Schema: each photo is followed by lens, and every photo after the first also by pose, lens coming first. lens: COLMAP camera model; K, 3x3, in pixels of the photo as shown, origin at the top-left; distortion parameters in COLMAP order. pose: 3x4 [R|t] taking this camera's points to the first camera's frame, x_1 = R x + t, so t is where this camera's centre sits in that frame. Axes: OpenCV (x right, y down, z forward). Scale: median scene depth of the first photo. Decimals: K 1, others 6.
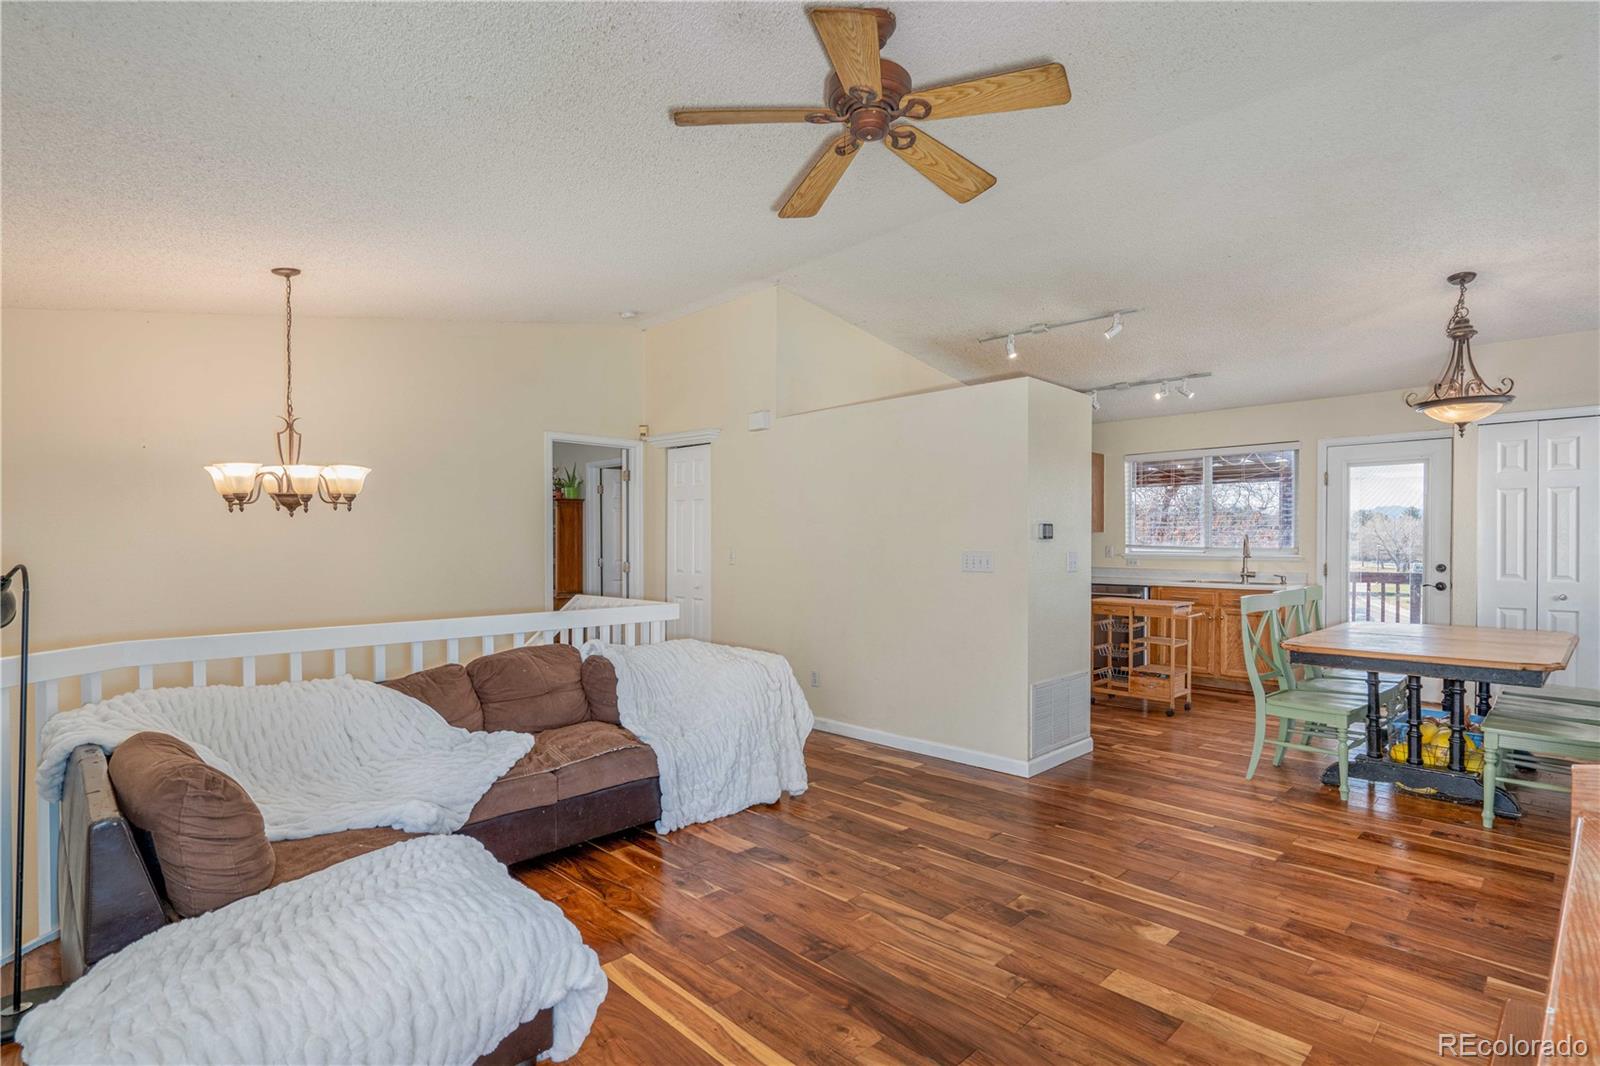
lens RADIAL K [[776.4, 0, 825.0], [0, 776.4, 554.5], [0, 0, 1]] dist [0.001607, 0.000386]
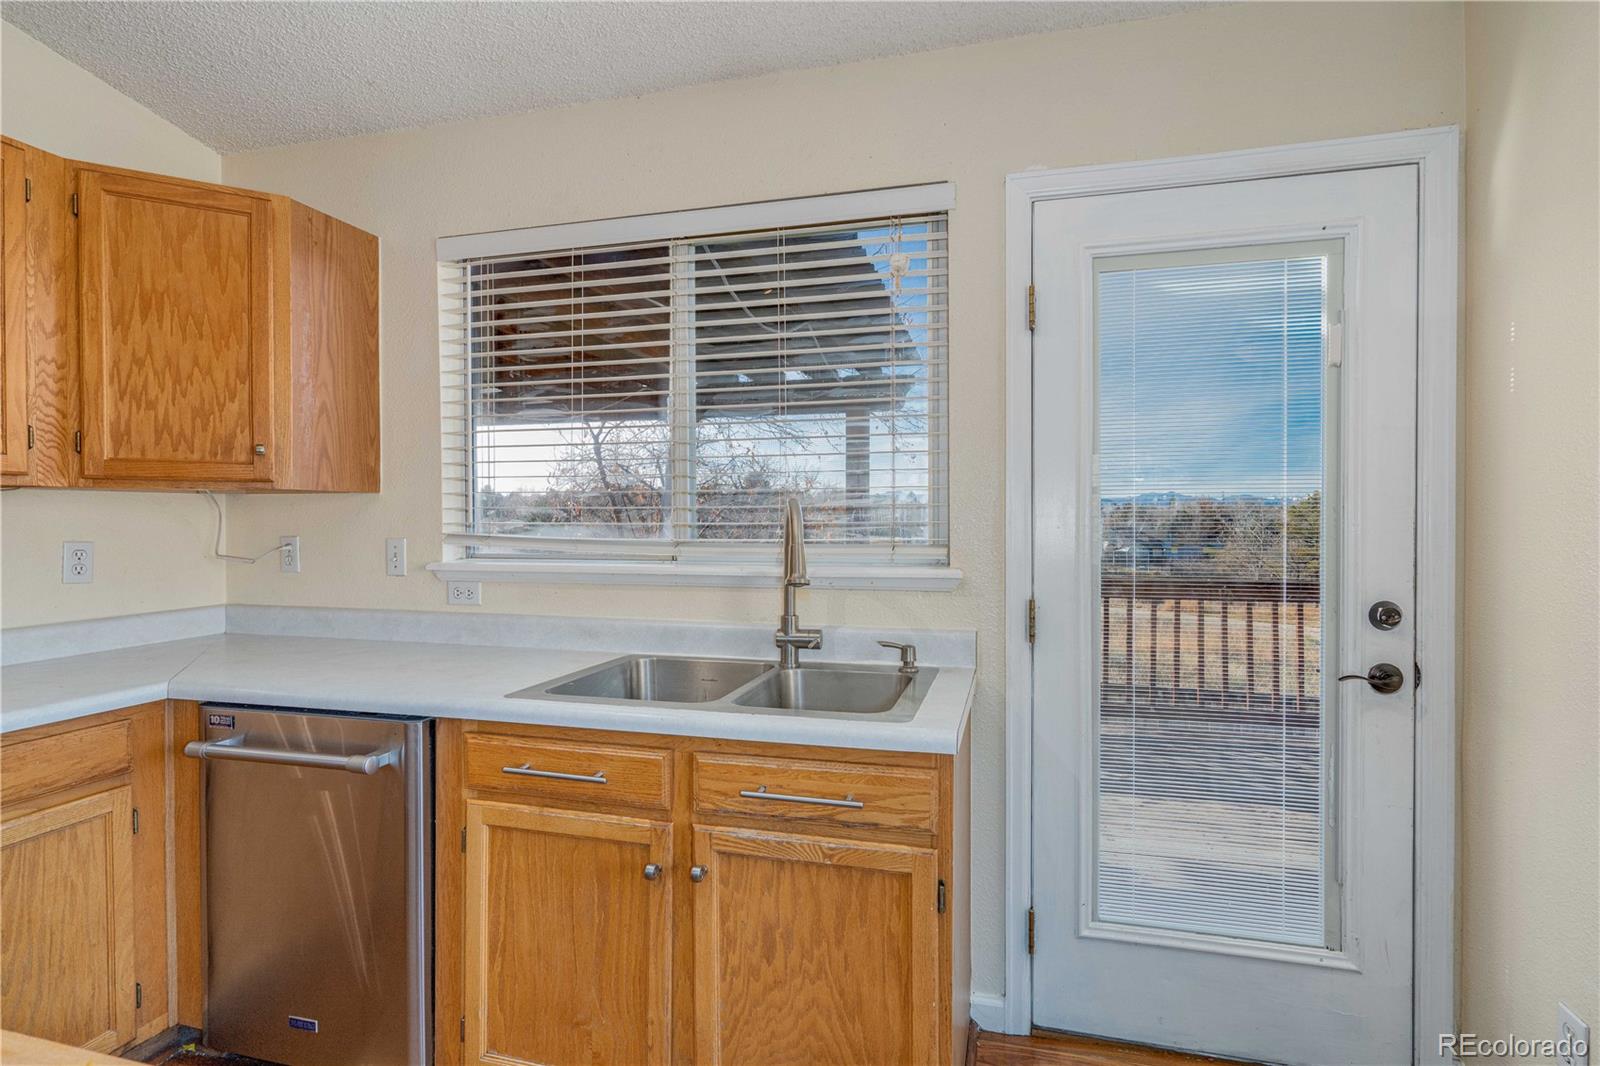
lens RADIAL K [[753.3, 0, 827.5], [0, 753.3, 536.9], [0, 0, 1]] dist [0.001597, 0.000717]
pose [[0.858550, -0.008341, 0.512662, 0.535544], [0.008807, 0.999960, 0.001521, -0.016059], [-0.512654, 0.003209, 0.858589, 0.983985]]
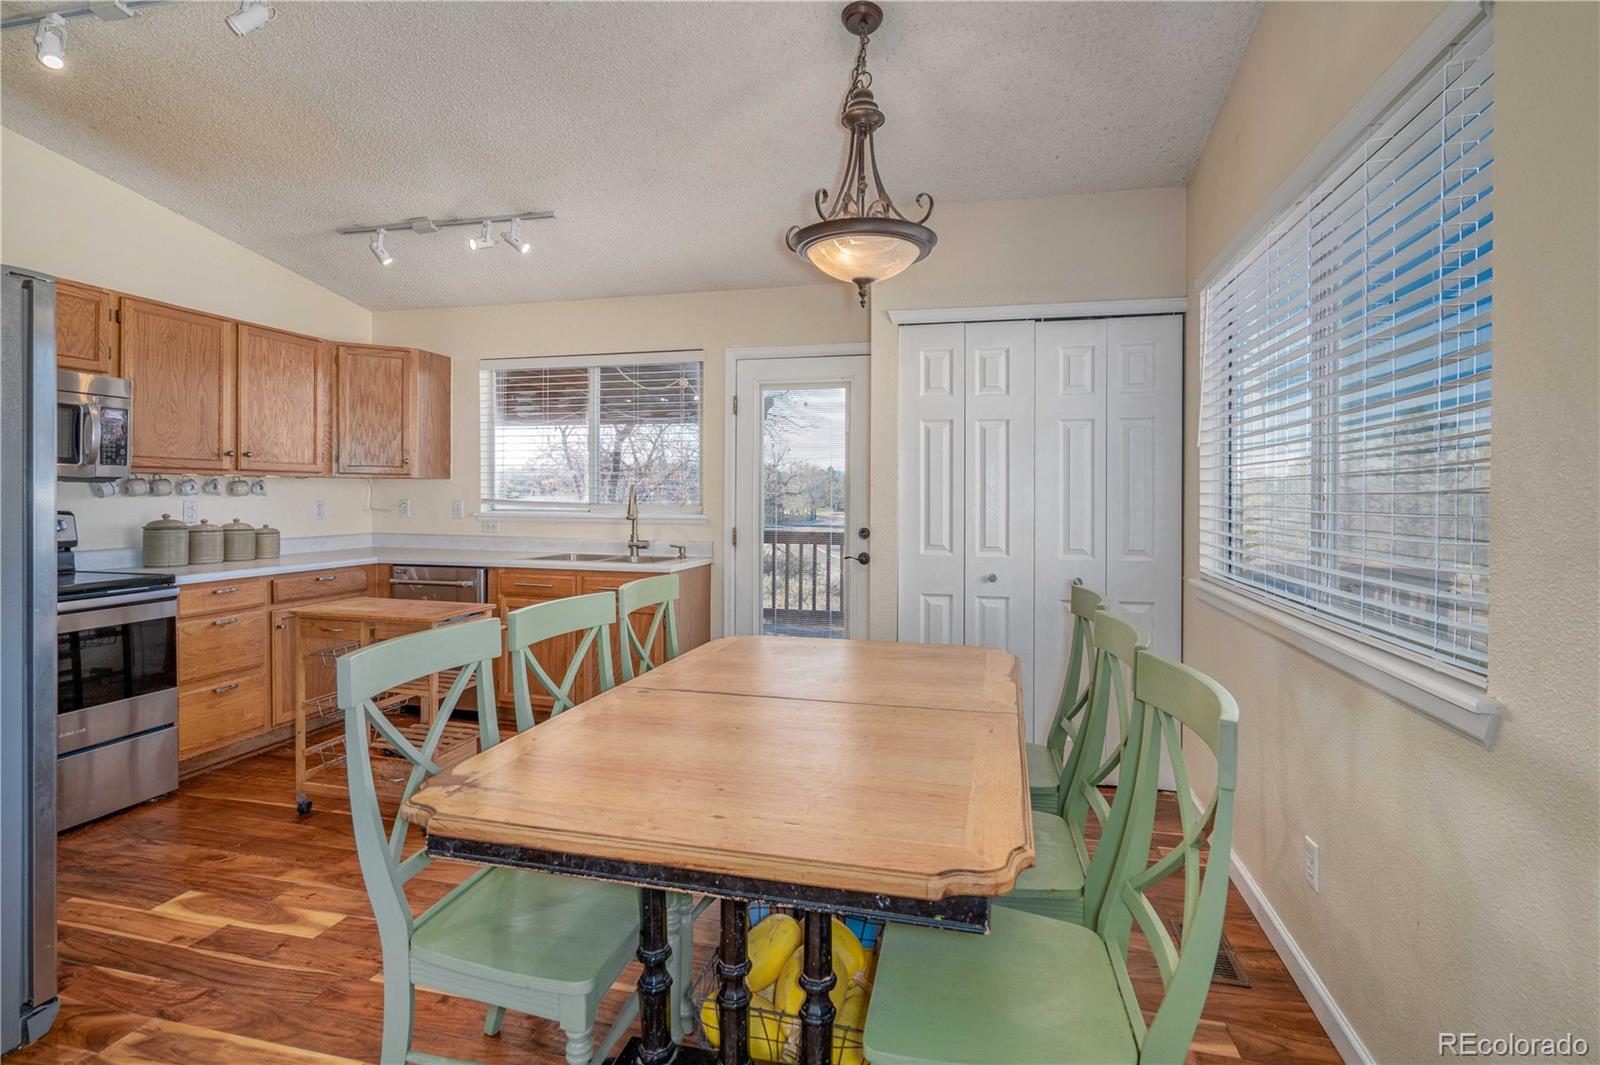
lens RADIAL K [[750.3, 0, 804.4], [0, 750.3, 504.4], [0, 0, 1]] dist [-0.003071, -0.000318]
pose [[0.858261, -0.000256, 0.513214, 0.437155], [0.002010, 0.999994, -0.002863, -0.008645], [-0.513210, 0.003489, 0.858256, 0.484720]]
